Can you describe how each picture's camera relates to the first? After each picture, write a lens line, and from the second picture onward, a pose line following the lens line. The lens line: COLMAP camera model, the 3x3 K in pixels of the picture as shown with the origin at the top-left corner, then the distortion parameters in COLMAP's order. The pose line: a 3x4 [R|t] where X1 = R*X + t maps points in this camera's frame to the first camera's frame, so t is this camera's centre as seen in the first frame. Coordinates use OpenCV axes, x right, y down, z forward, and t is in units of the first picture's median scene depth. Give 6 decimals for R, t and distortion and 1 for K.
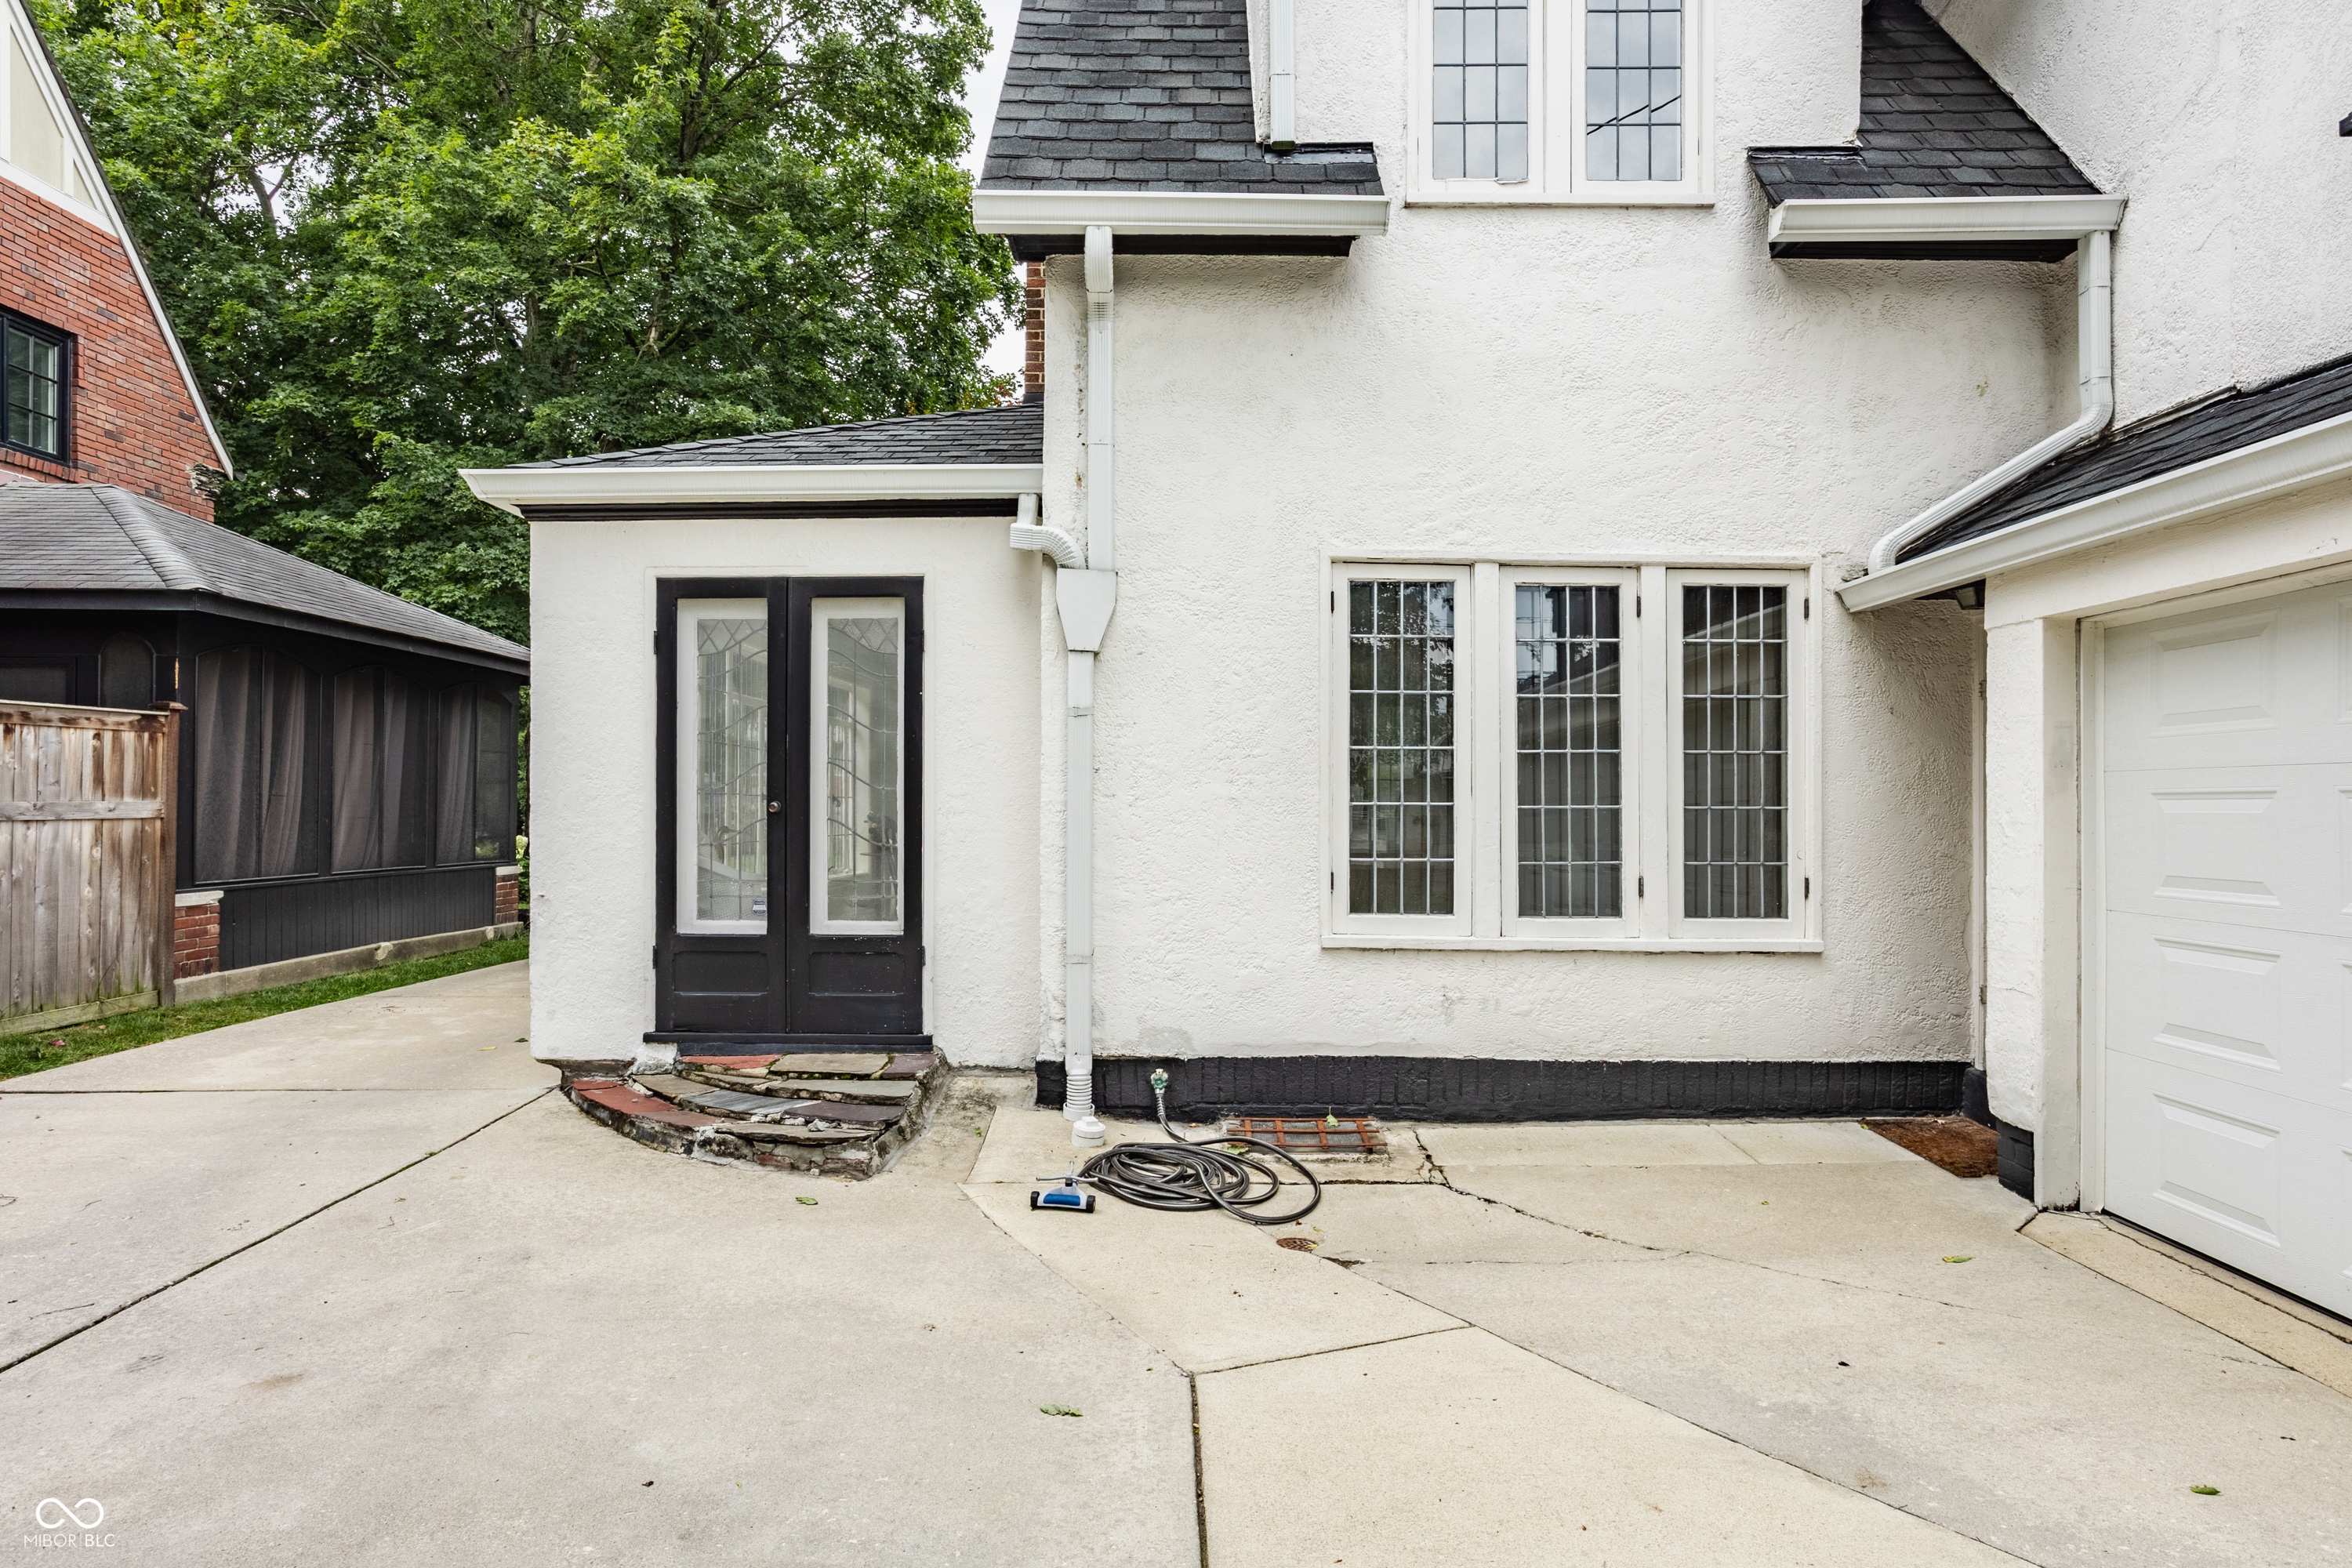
lens RADIAL K [[1374.0, 0, 1157.3], [0, 1374.0, 805.2], [0, 0, 1]] dist [-0.032530, 0.009471]
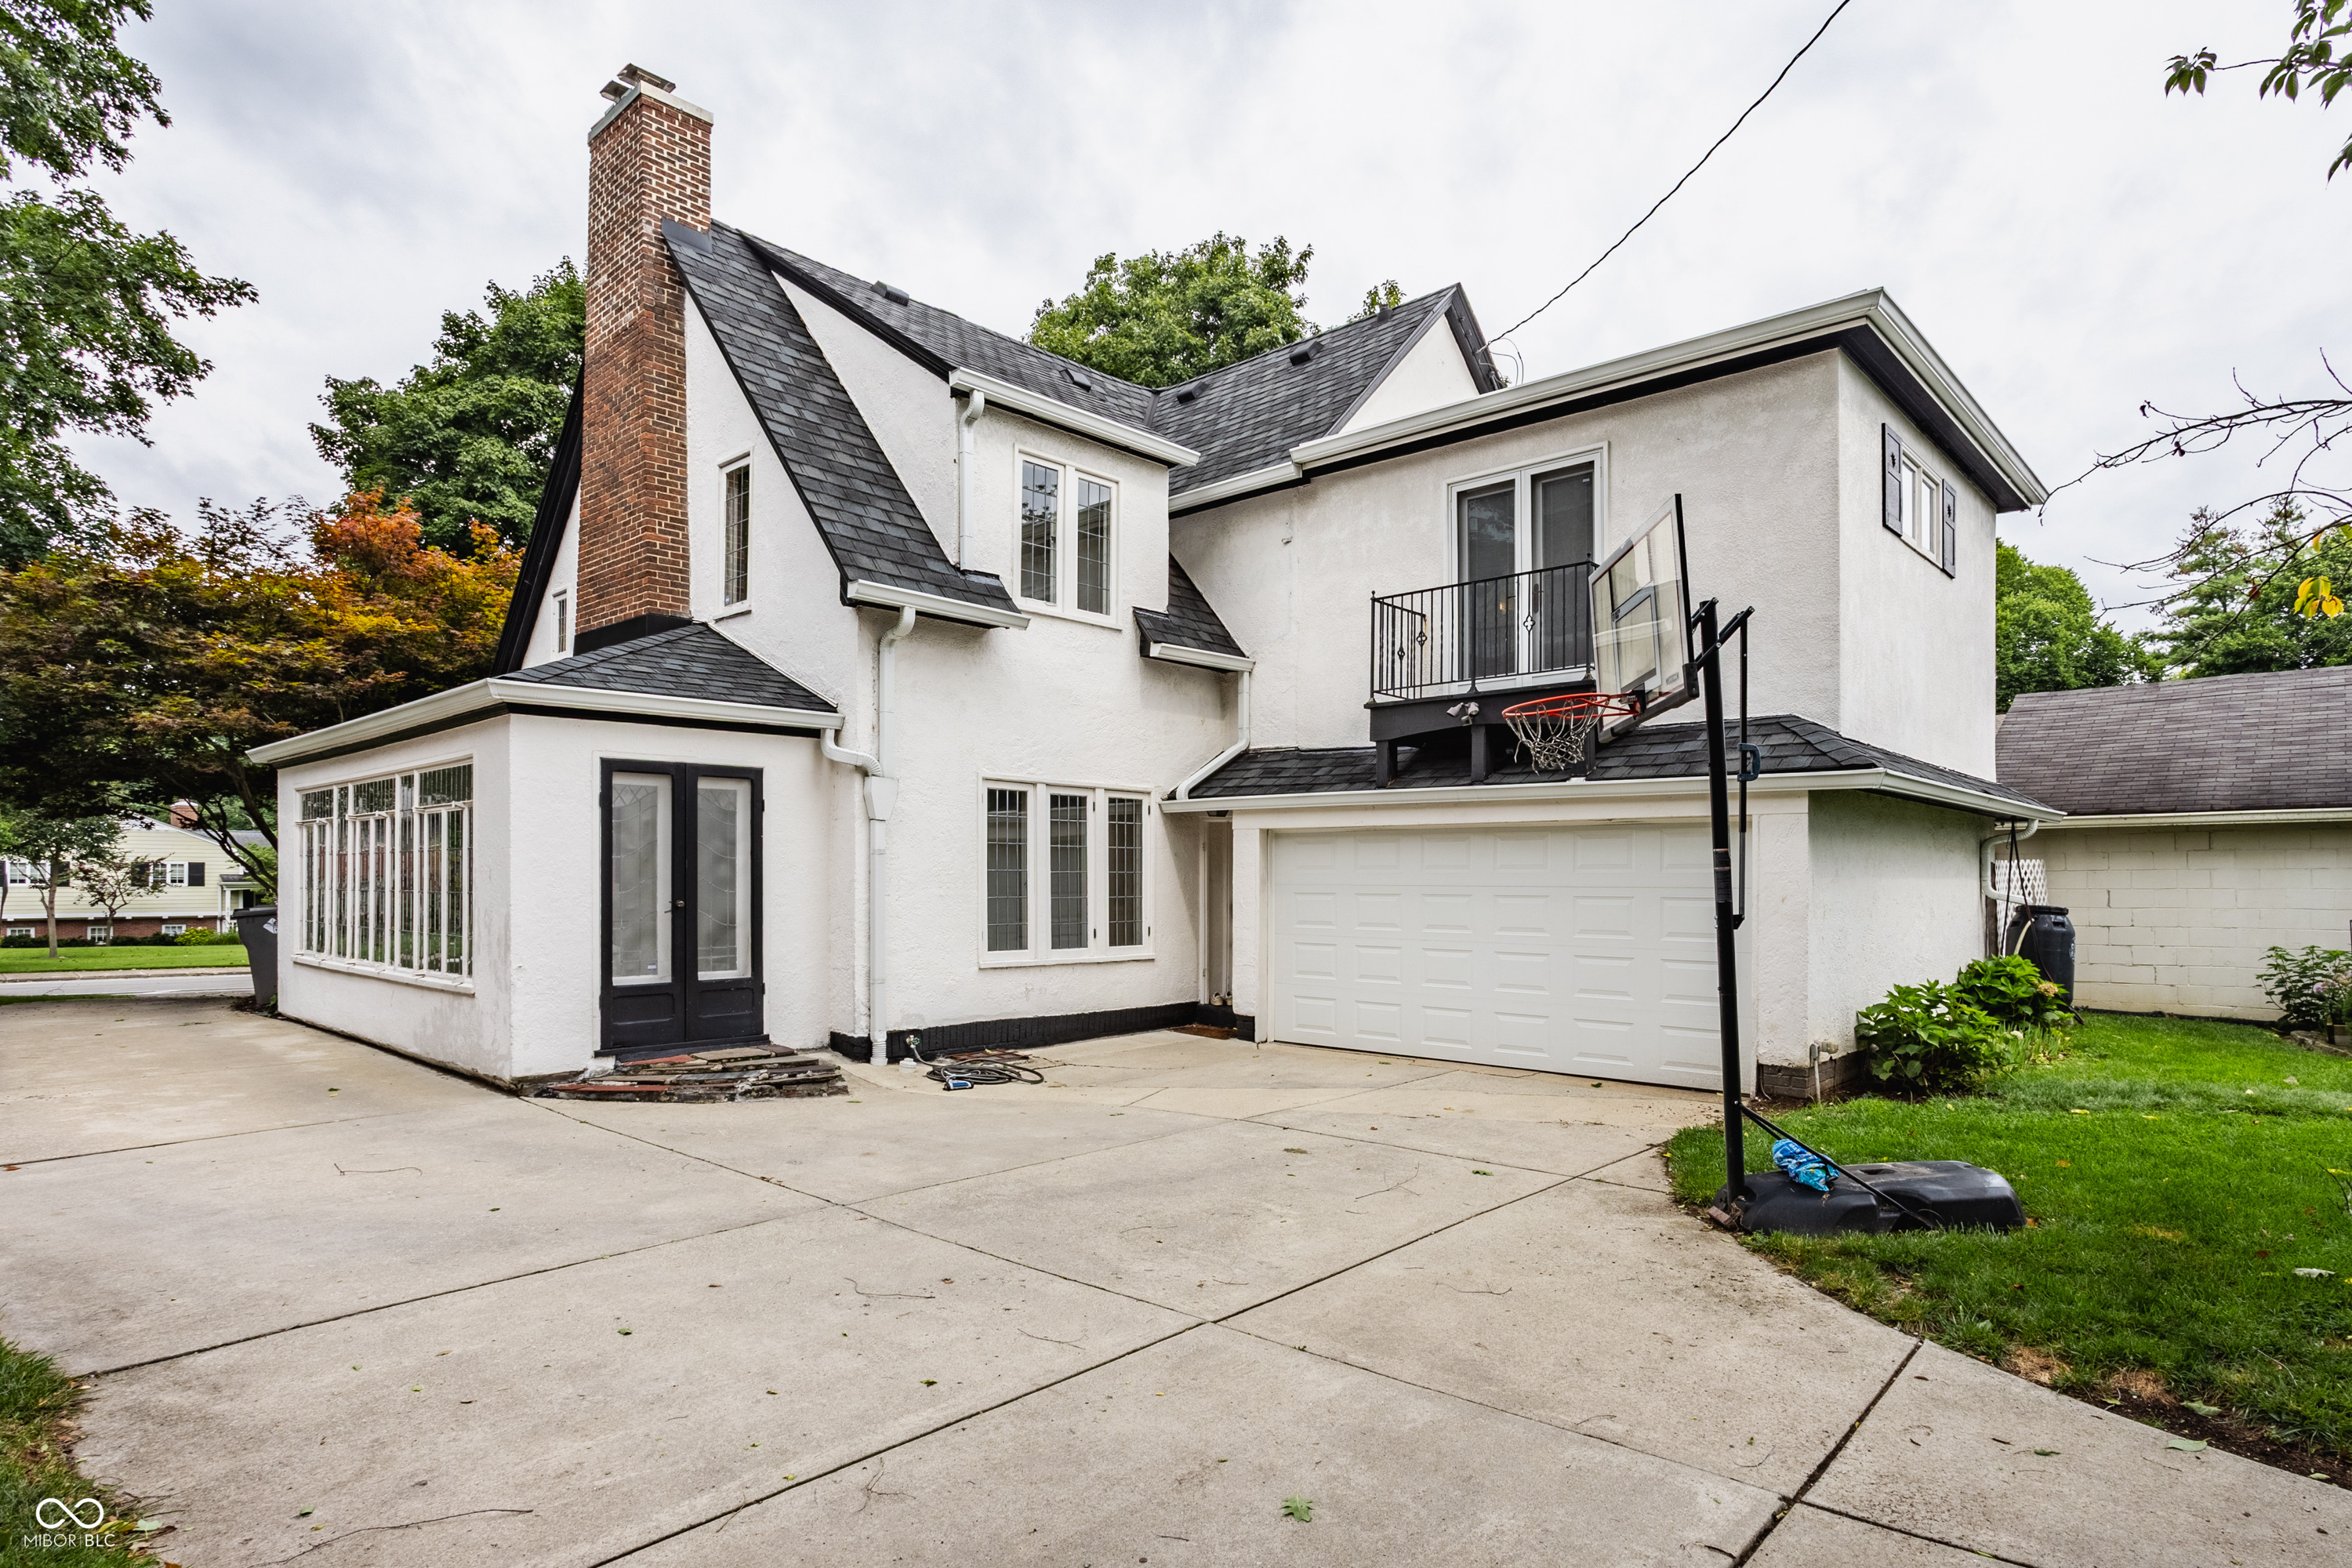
lens RADIAL K [[1261.1, 0, 1234.4], [0, 1261.1, 881.5], [0, 0, 1]] dist [-0.032856, 0.004366]
pose [[0.656665, -0.005782, 0.754160, -1.040957], [-0.001950, 0.999954, 0.009365, -0.043992], [-0.754180, -0.007620, 0.656624, -0.516265]]
